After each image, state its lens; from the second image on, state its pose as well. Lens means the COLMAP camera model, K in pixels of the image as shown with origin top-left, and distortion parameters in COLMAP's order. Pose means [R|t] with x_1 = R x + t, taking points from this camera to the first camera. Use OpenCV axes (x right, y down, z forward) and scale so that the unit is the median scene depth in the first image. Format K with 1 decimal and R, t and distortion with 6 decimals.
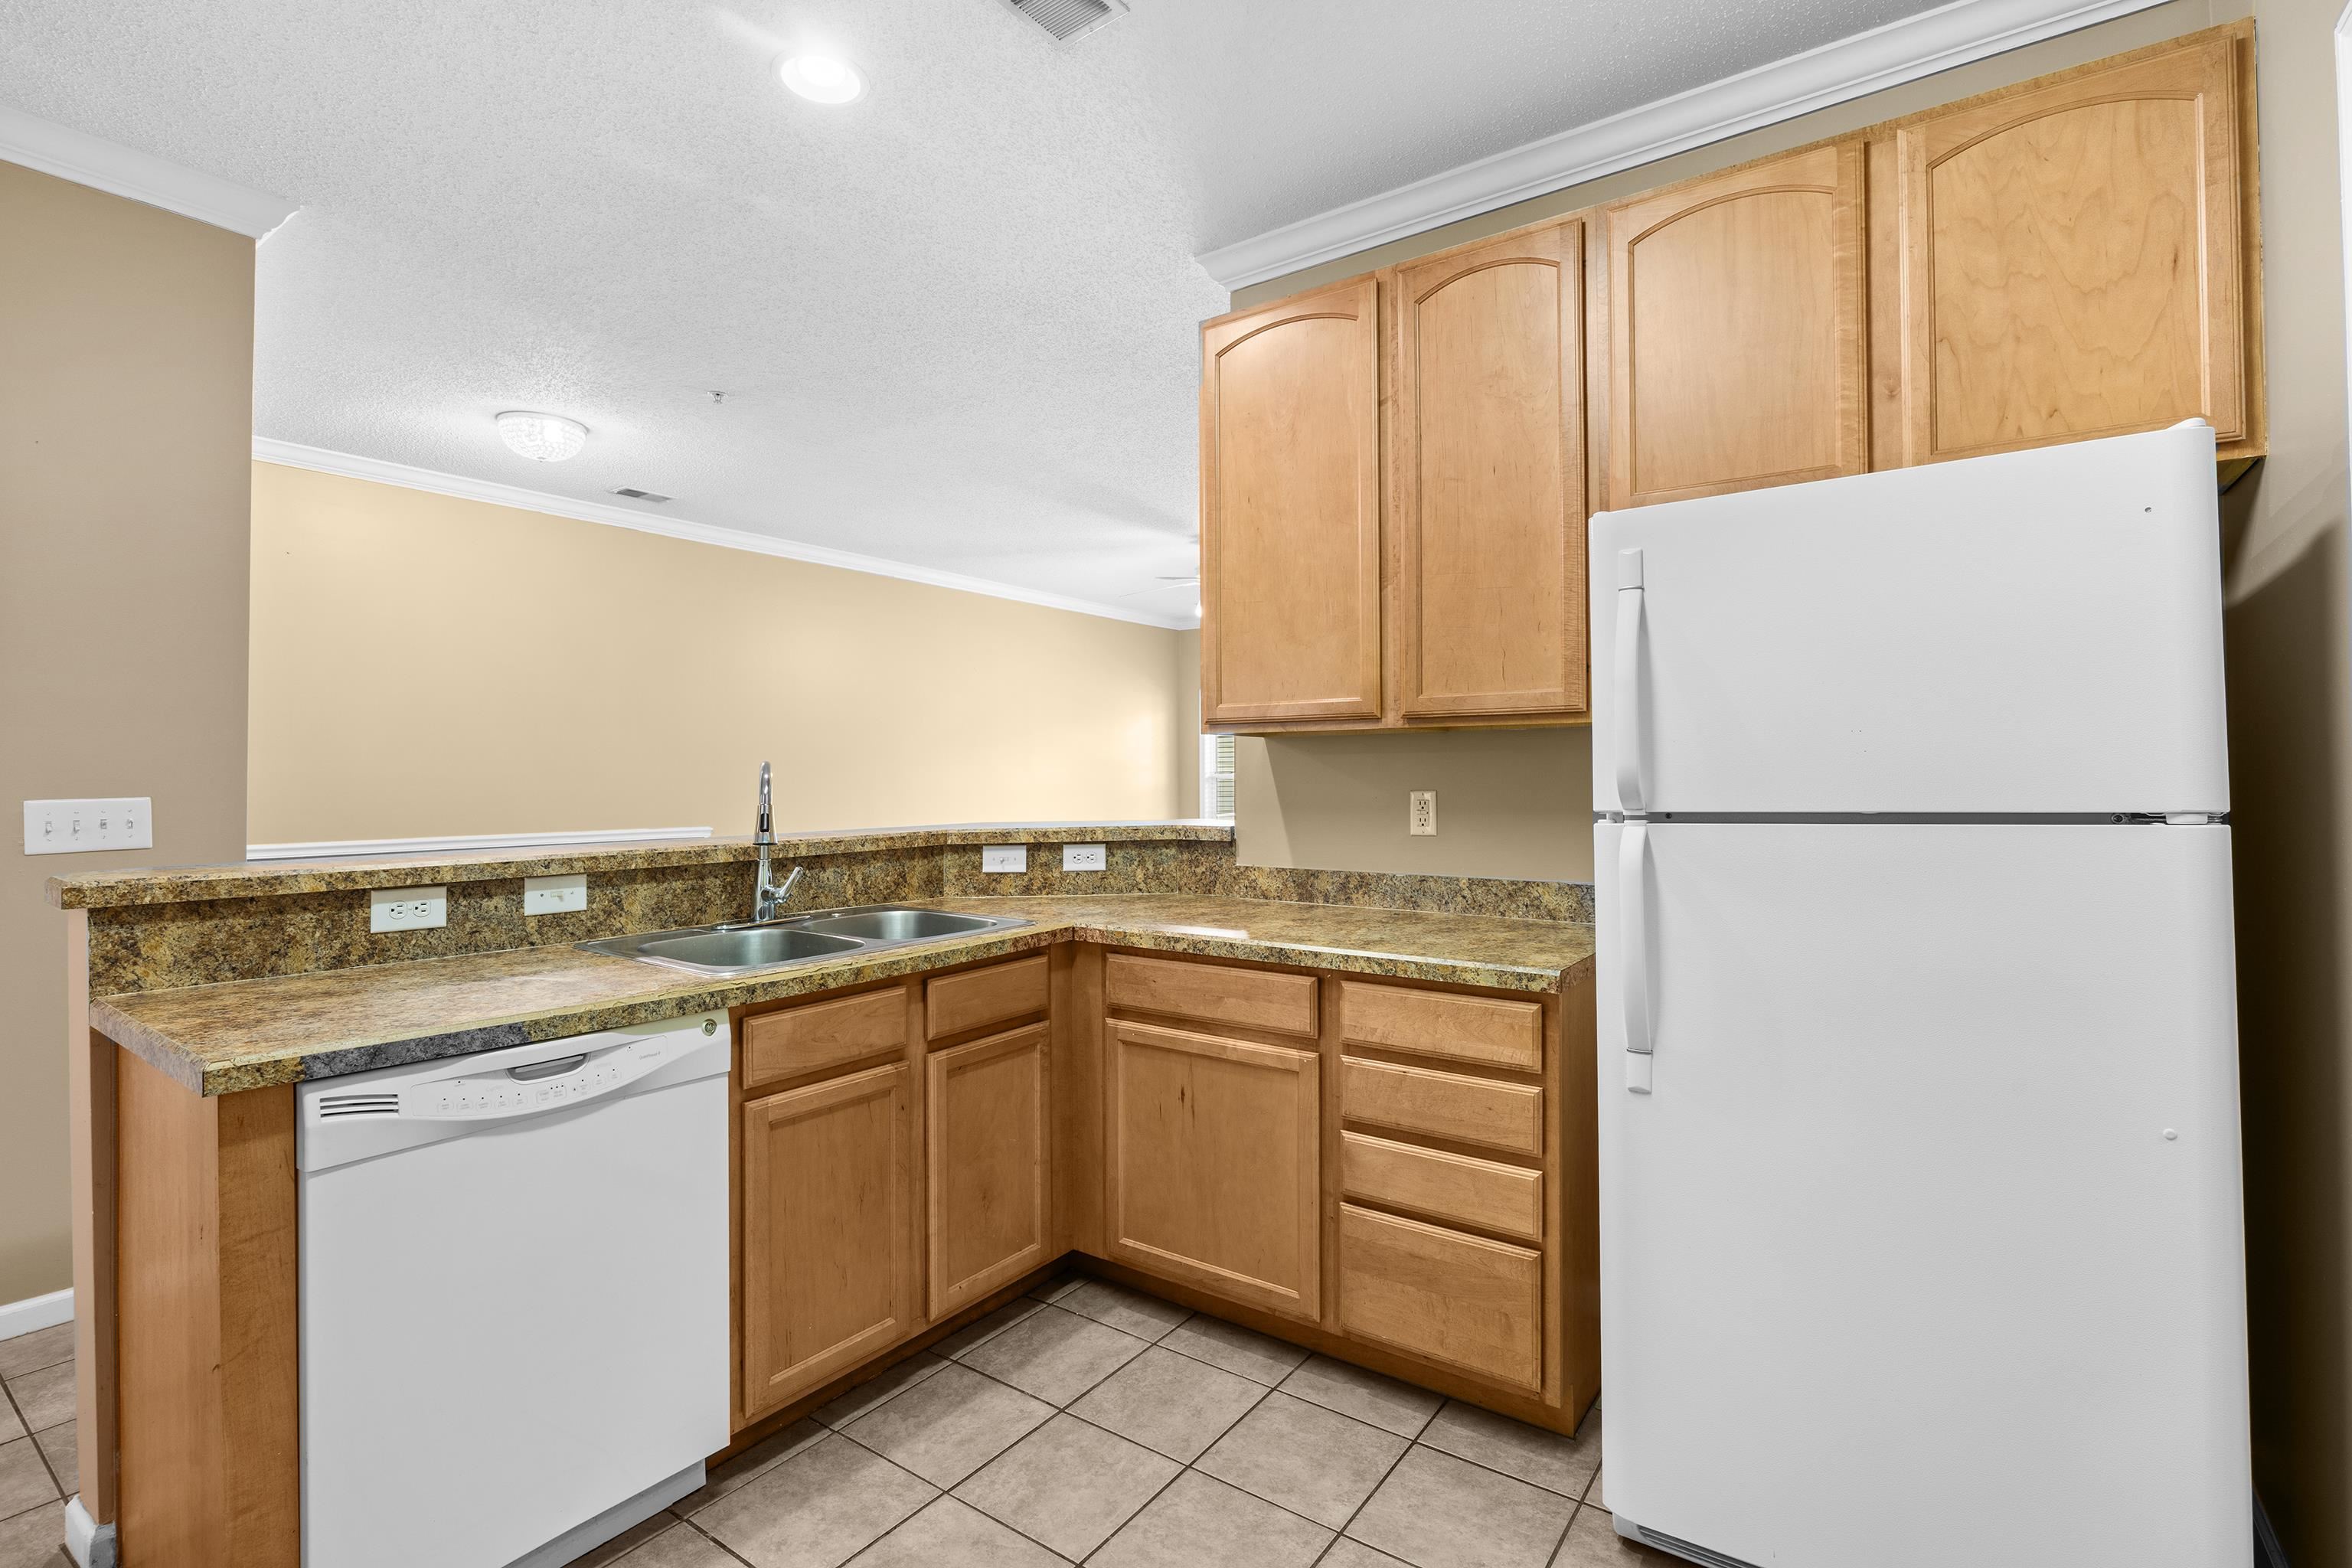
lens RADIAL K [[1083.3, 0, 1168.5], [0, 1083.3, 767.9], [0, 0, 1]] dist [-0.013515, 0.000298]
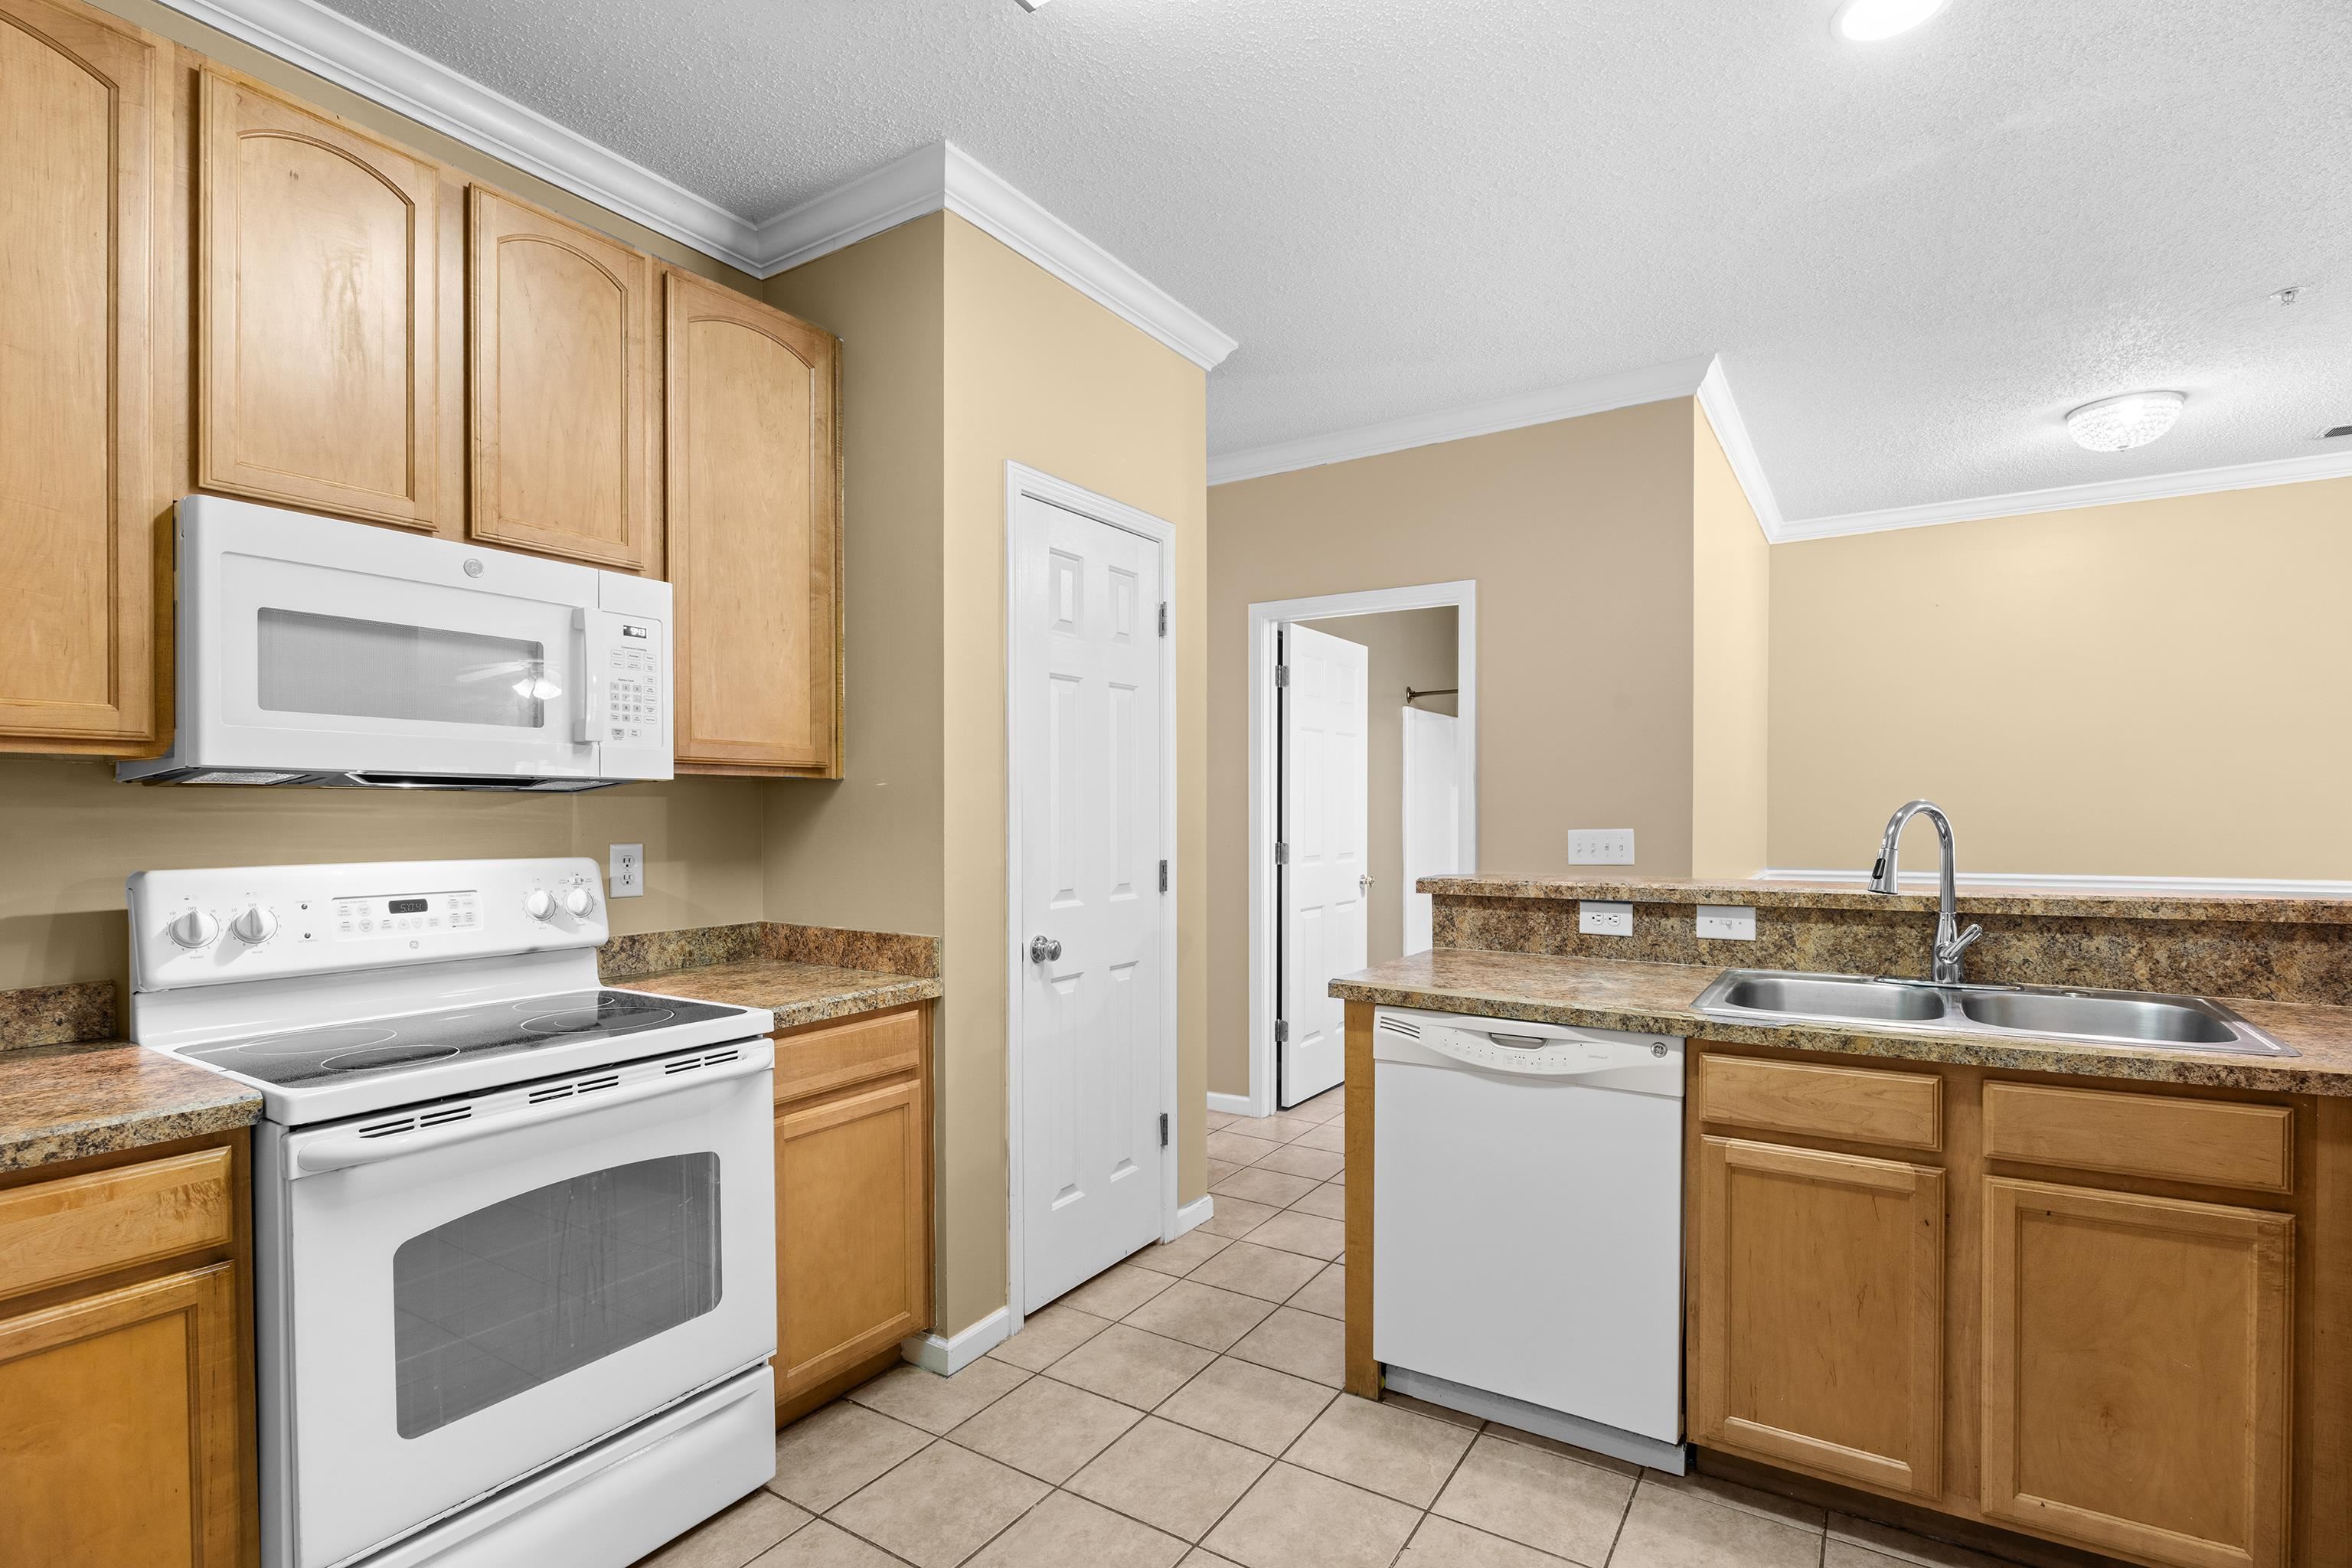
lens RADIAL K [[1104.0, 0, 1172.5], [0, 1104.0, 824.2], [0, 0, 1]] dist [-0.014360, 0.001301]
pose [[0.042109, 0.012890, -0.999030, 0.538760], [0.012517, 0.999831, 0.013428, -0.006608], [0.999035, -0.013070, 0.041941, 0.382364]]
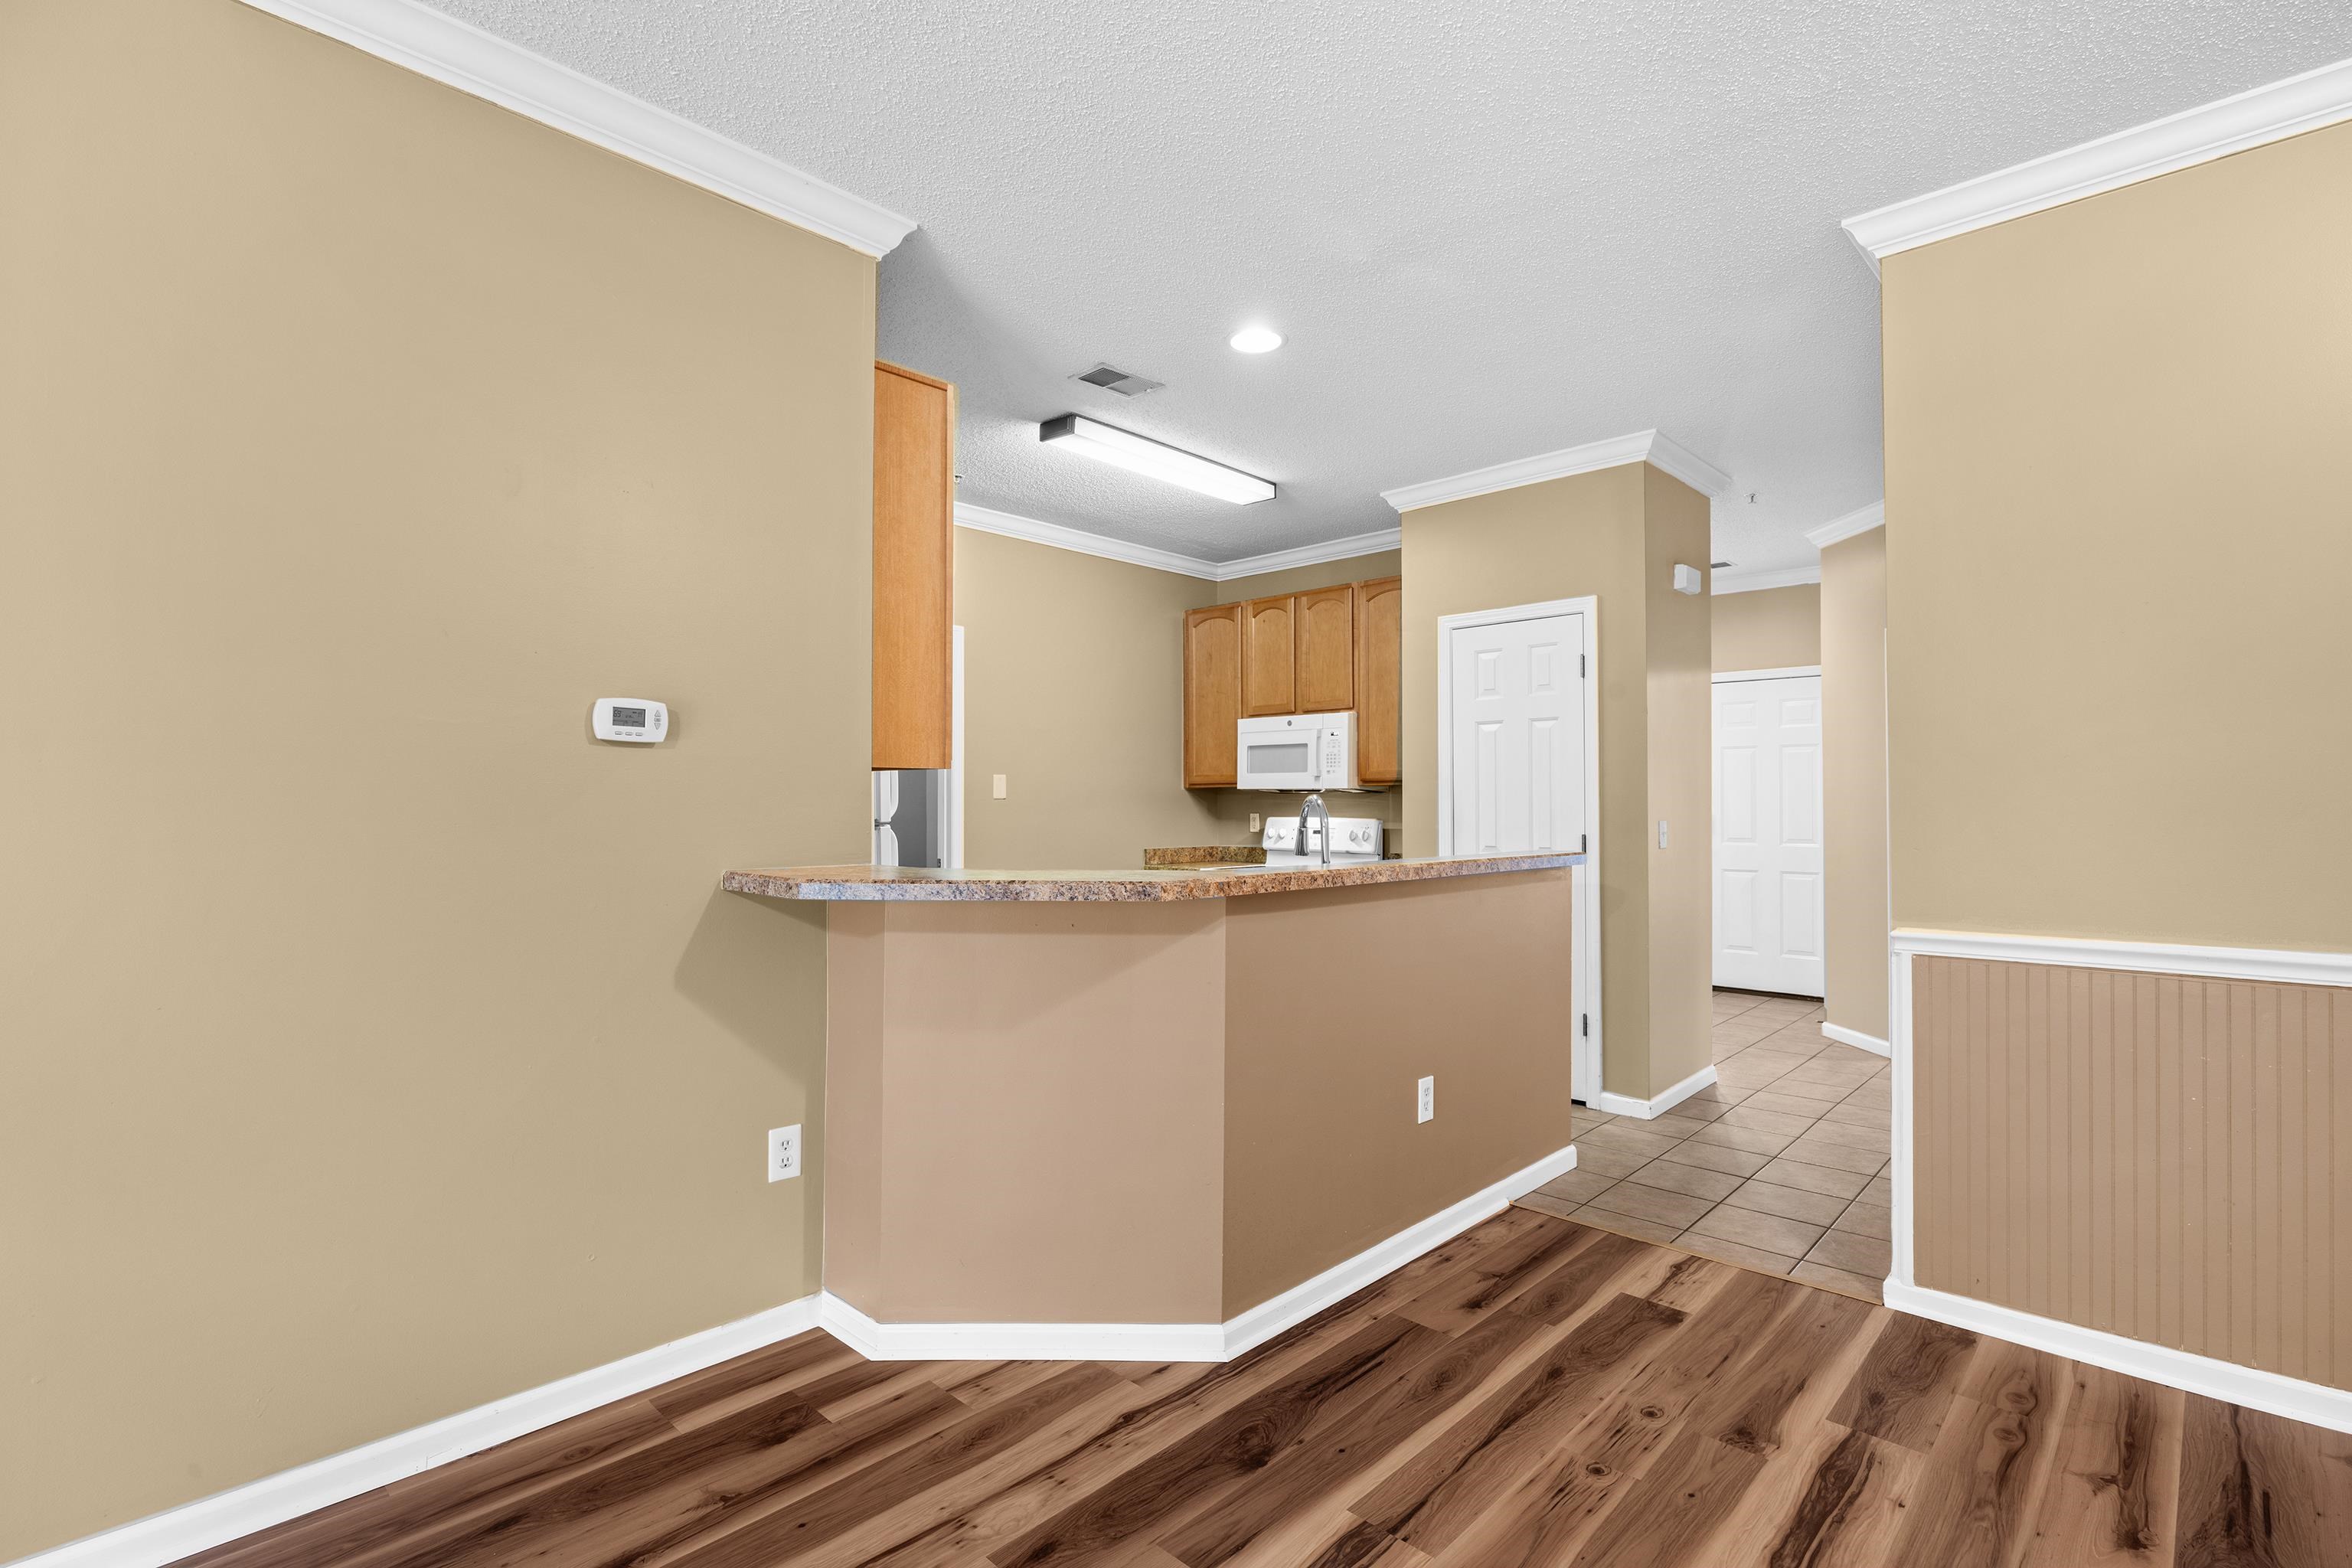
lens RADIAL K [[1090.4, 0, 1172.9], [0, 1090.4, 793.5], [0, 0, 1]] dist [-0.015994, 0.000877]
pose [[-0.989359, 0.006170, 0.145362, -0.470420], [0.003585, 0.999831, -0.018040, 0.017891], [-0.145449, -0.017327, -0.989214, 2.607272]]
